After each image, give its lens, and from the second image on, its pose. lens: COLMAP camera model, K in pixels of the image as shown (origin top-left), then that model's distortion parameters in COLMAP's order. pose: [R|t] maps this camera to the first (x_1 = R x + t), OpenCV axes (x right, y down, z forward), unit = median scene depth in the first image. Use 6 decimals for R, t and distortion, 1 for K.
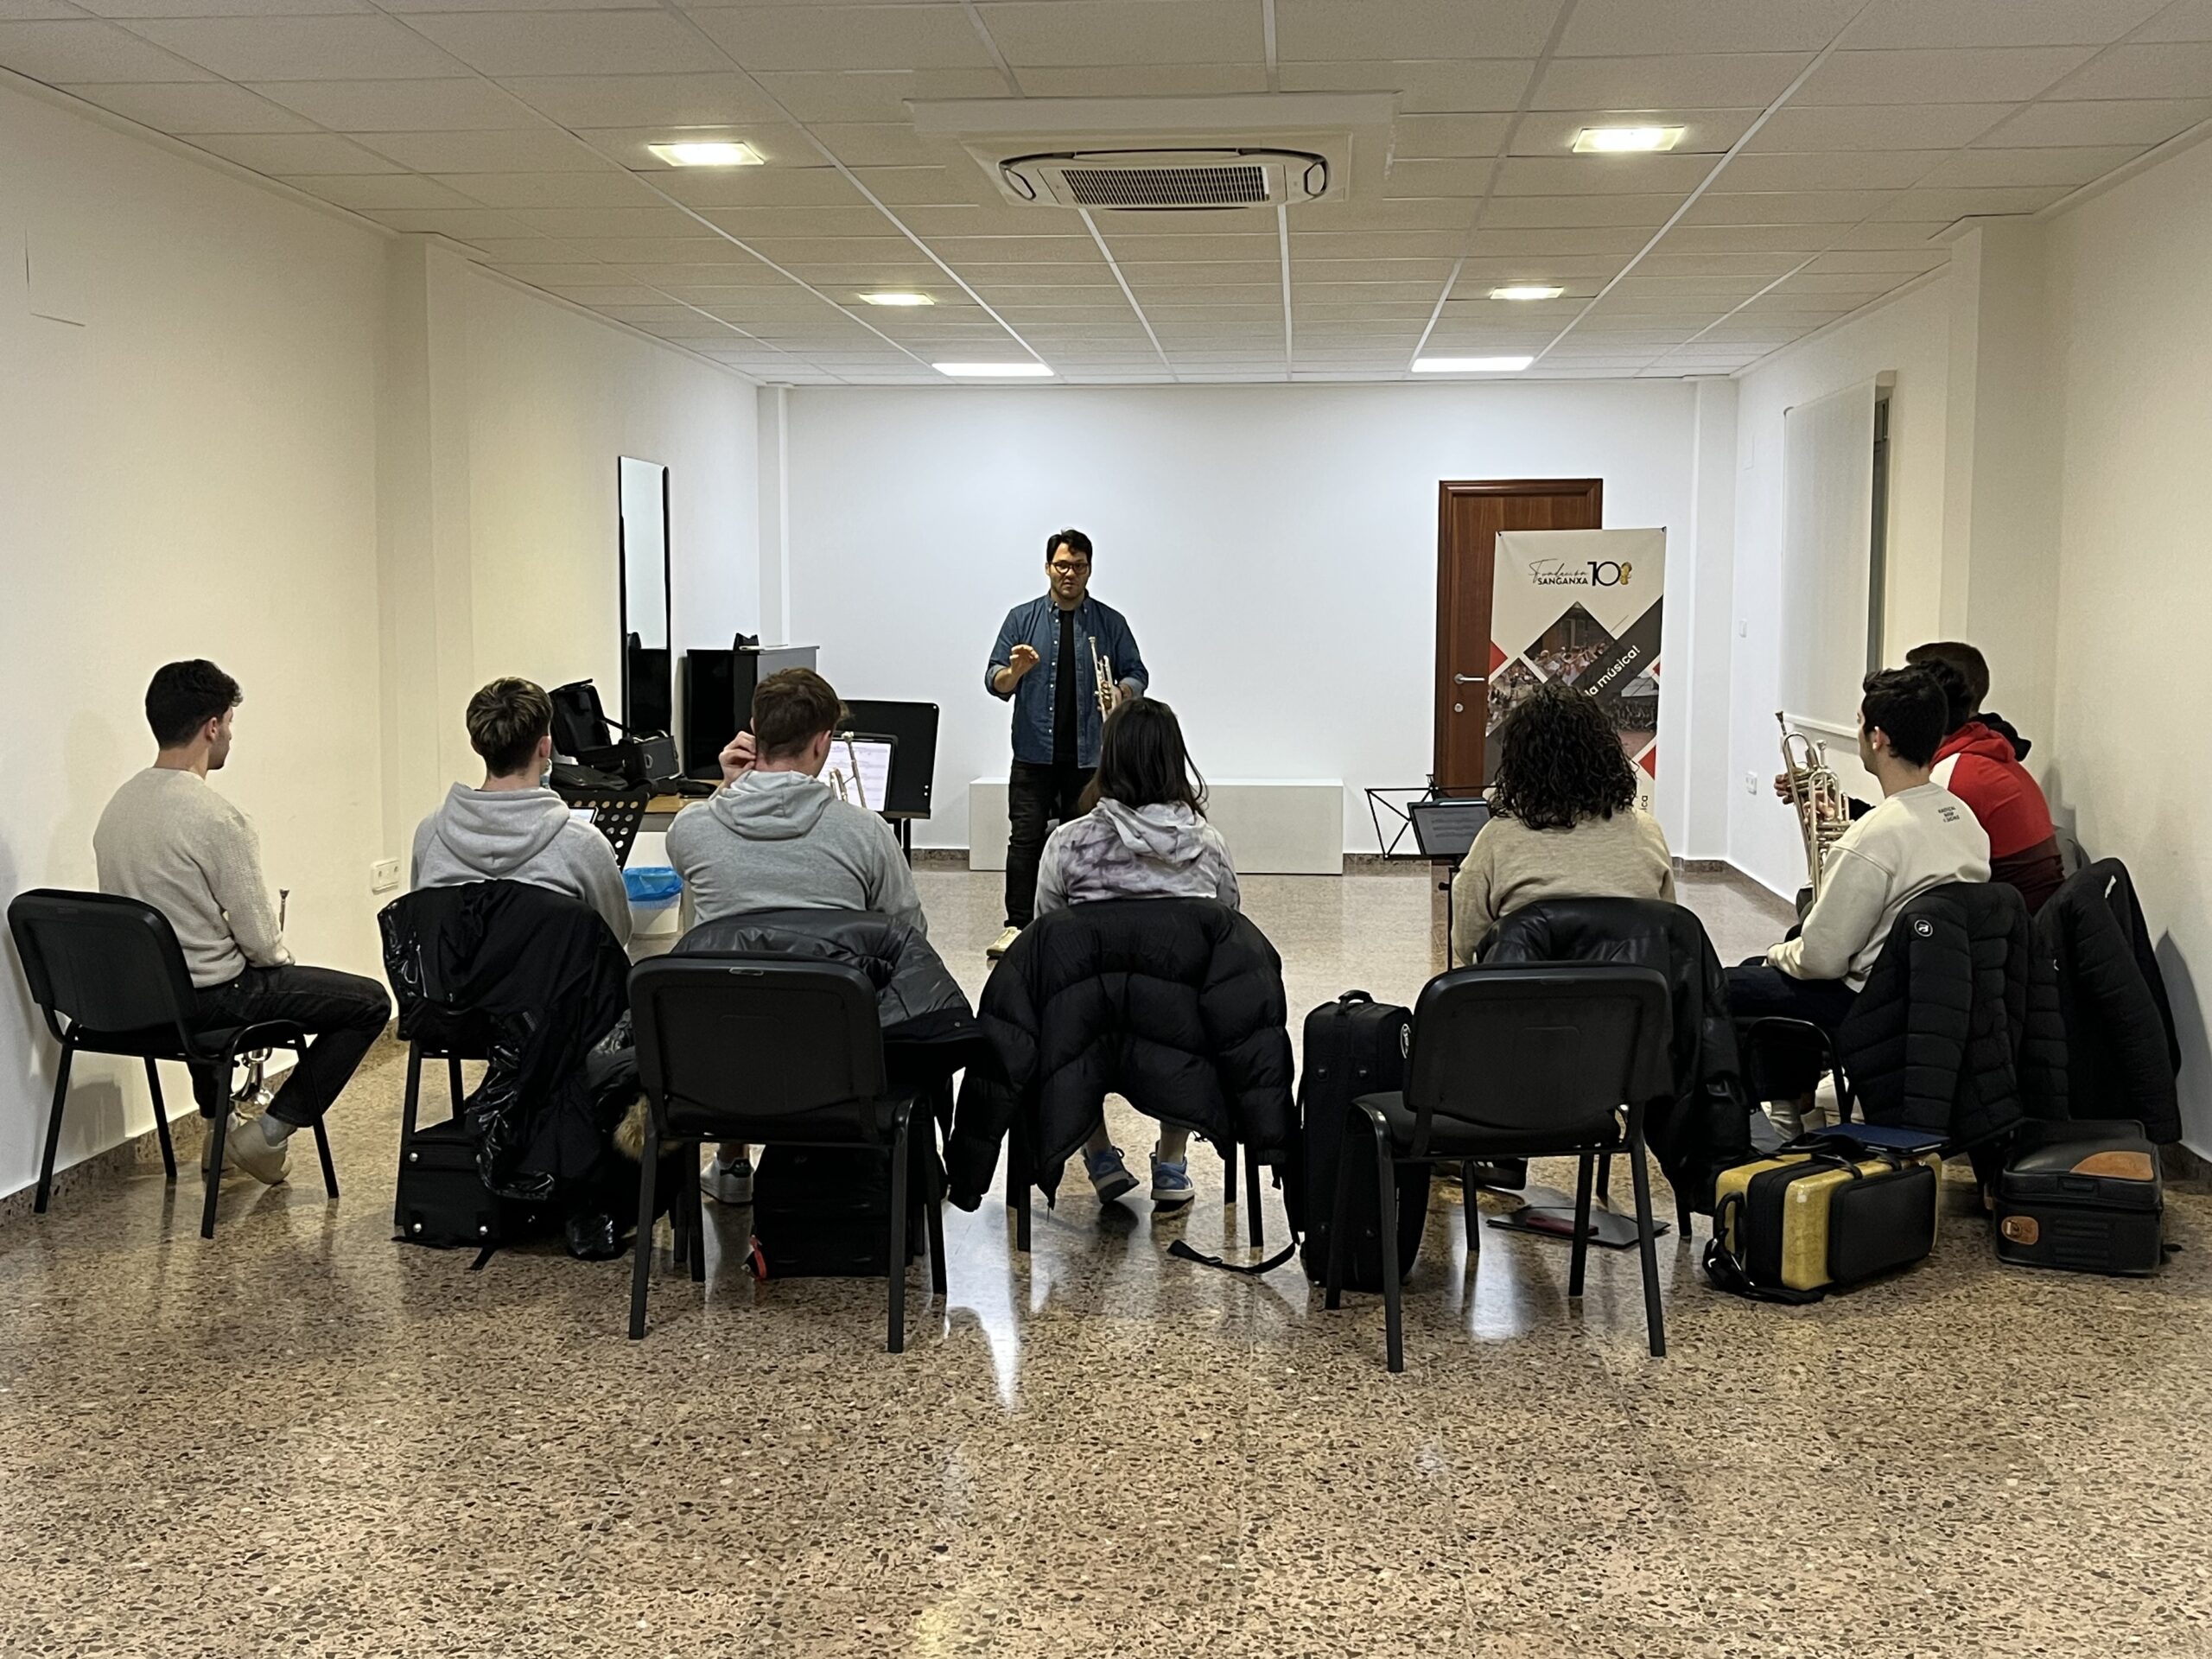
lens RADIAL K [[2402.8, 0, 1101.7], [0, 2402.8, 817.5], [0, 0, 1]] dist [0.014328, 0.000000]
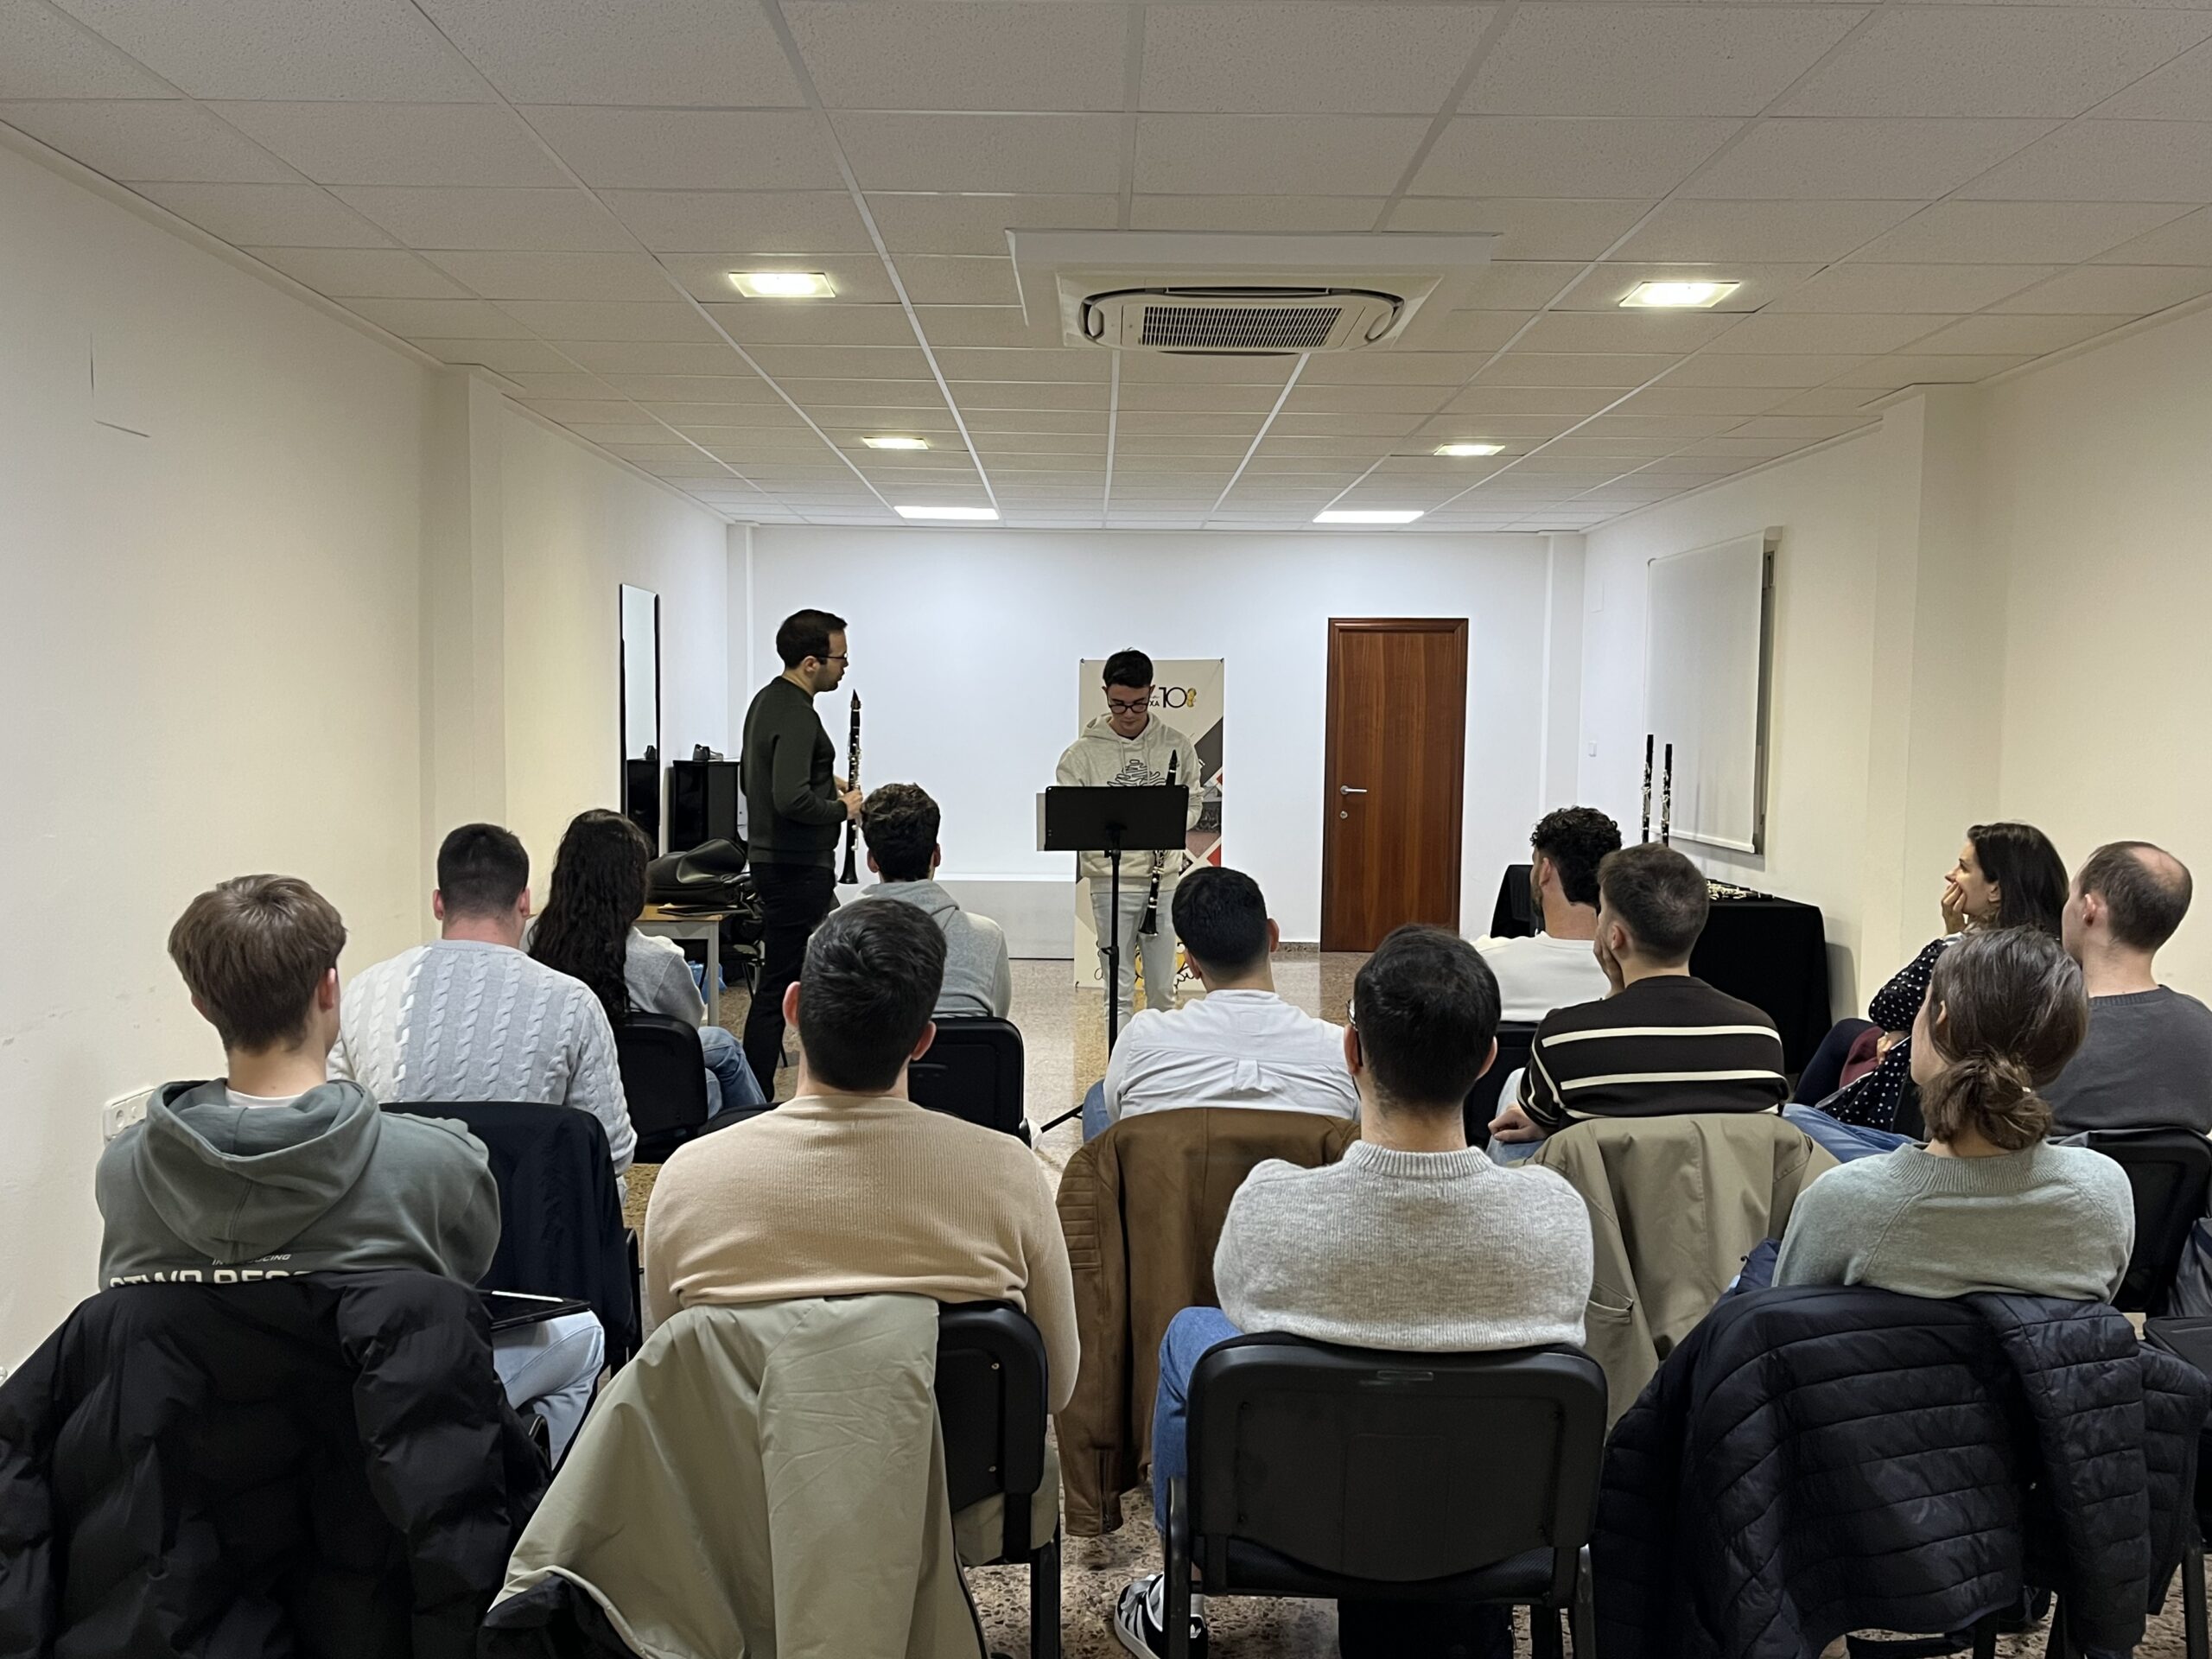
lens RADIAL K [[1964.5, 0, 1103.1], [0, 1964.5, 839.3], [0, 0, 1]] dist [0.020561, -0.001626]
pose [[0.996652, 0.005599, 0.081567, -0.113251], [-0.003511, 0.999663, -0.025722, -0.025926], [-0.081684, 0.025349, 0.996336, 0.201559]]
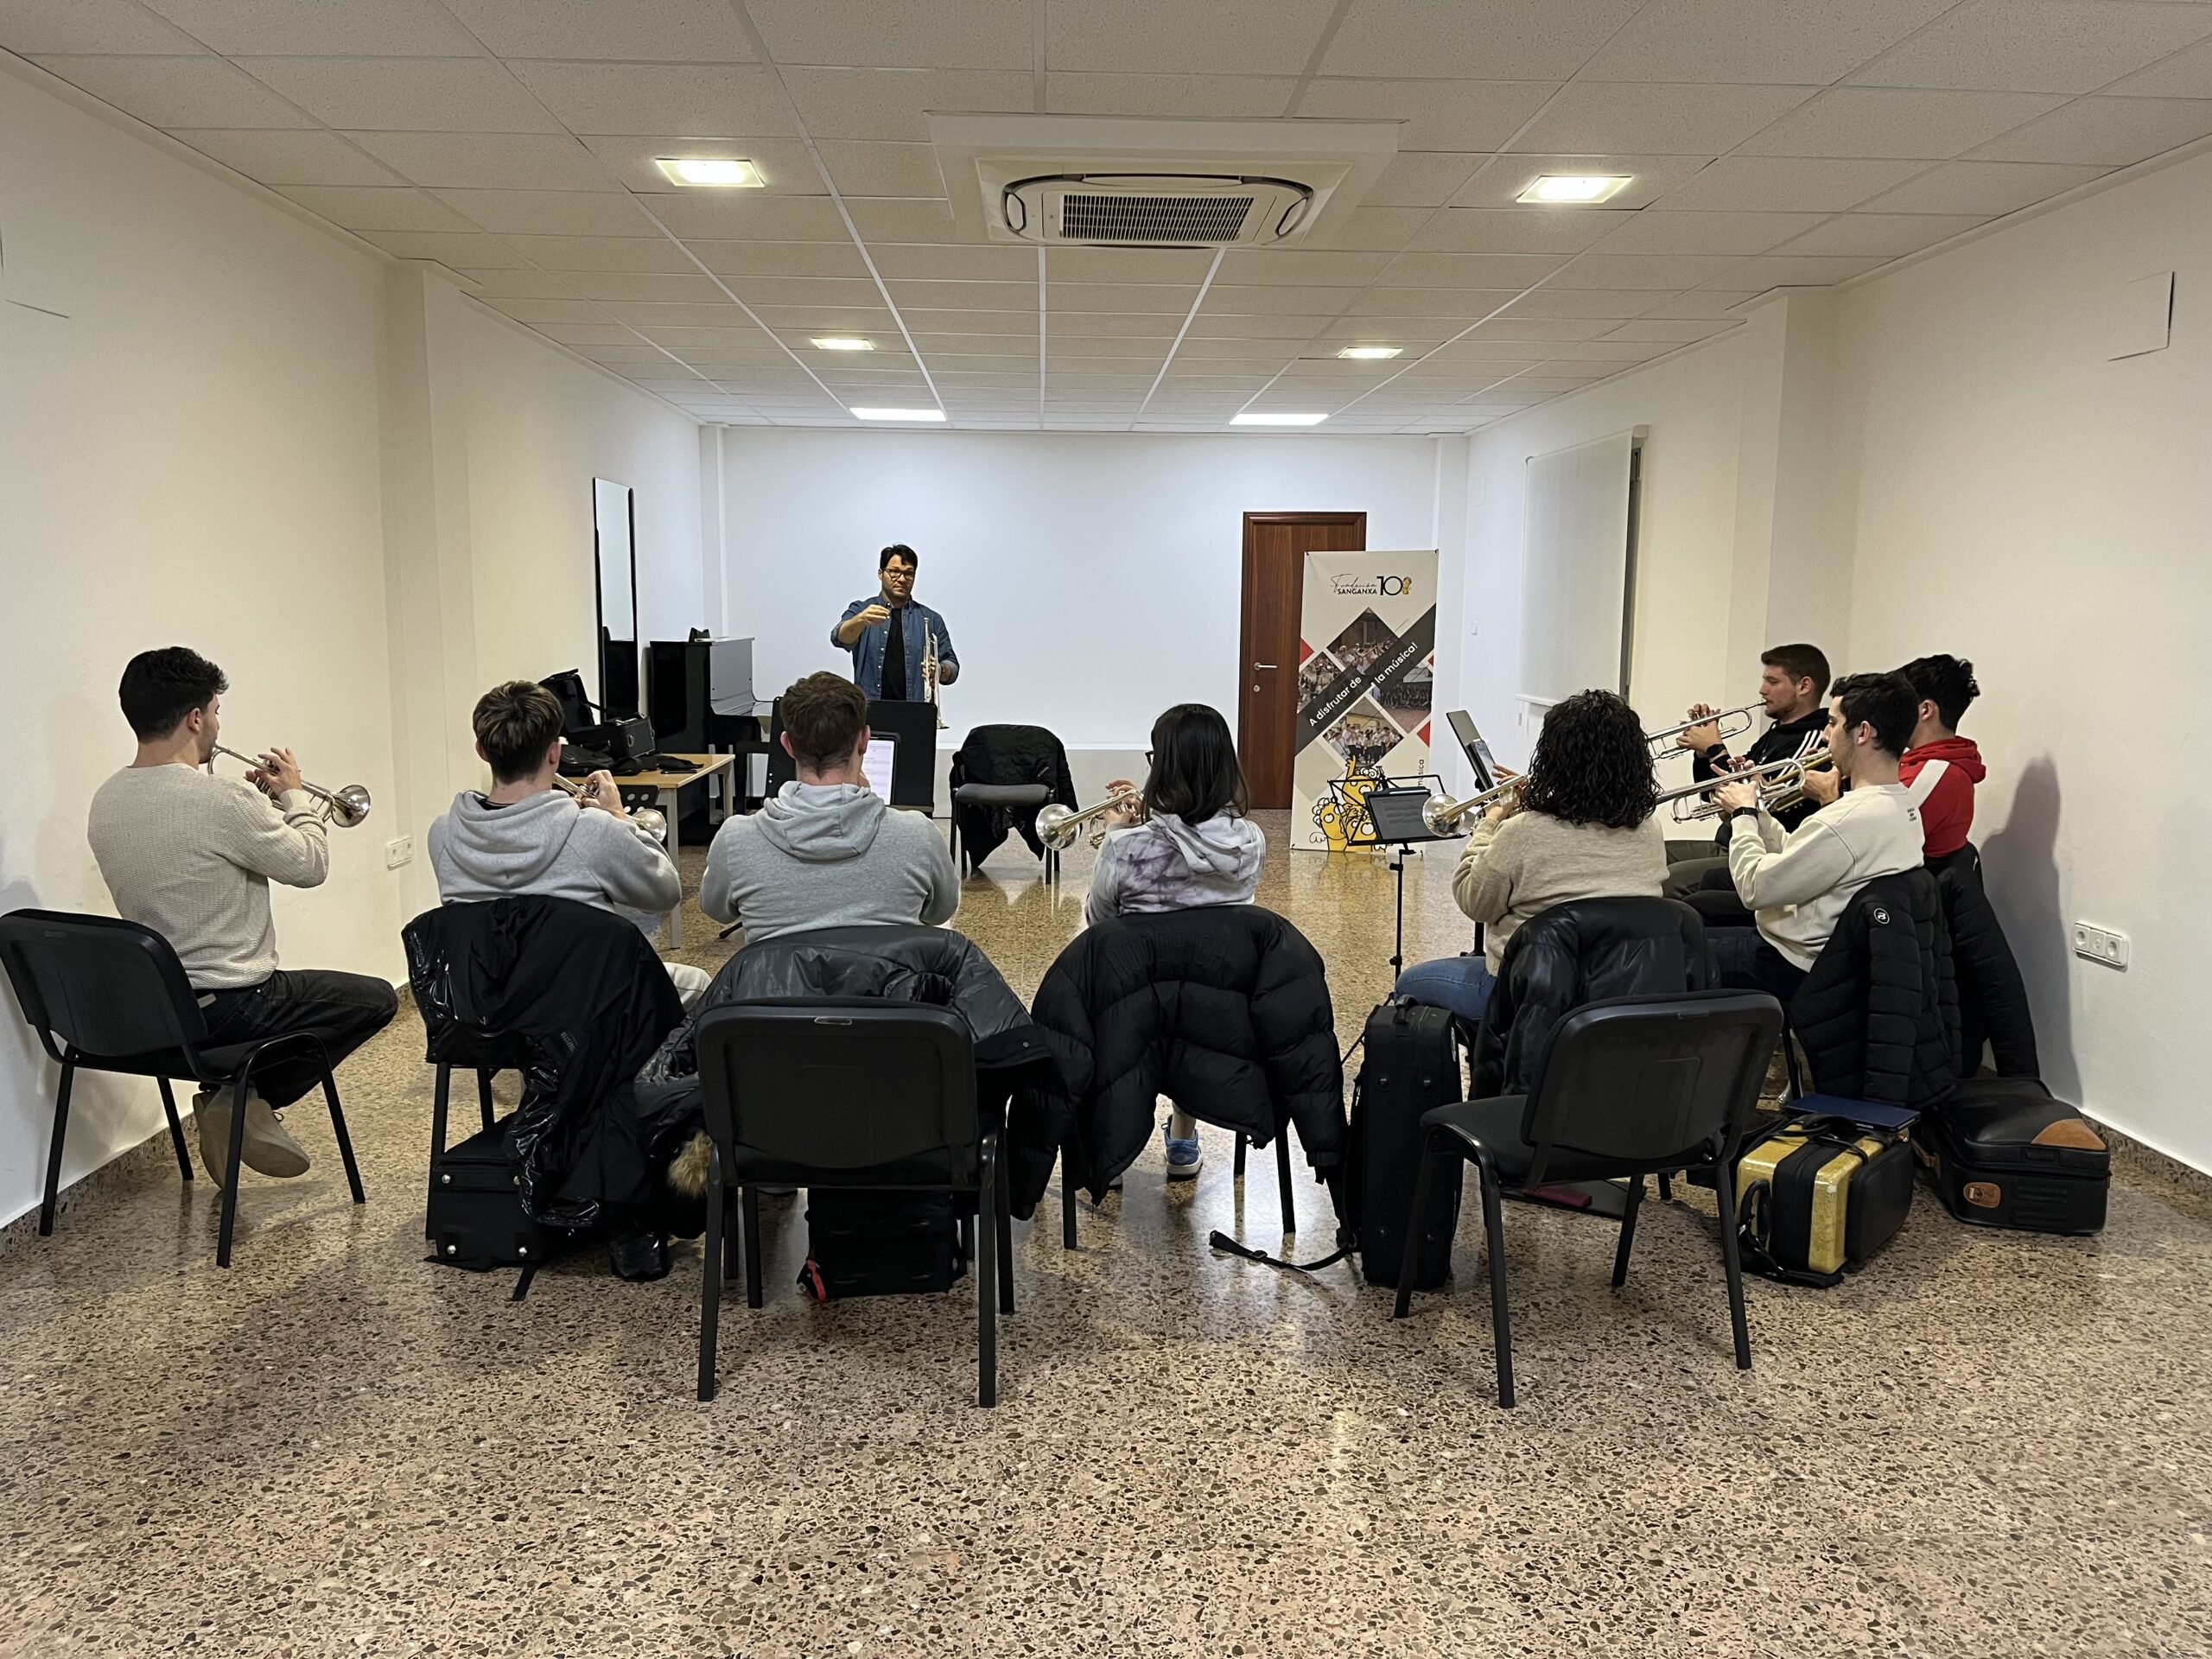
lens RADIAL K [[1669.3, 0, 1137.8], [0, 1669.3, 834.8], [0, 0, 1]] dist [0.038592, -0.059061]
pose [[0.991282, -0.010885, 0.131303, -0.094118], [0.004398, 0.998759, 0.049600, -0.030685], [-0.131680, -0.048590, 0.990101, 0.291510]]
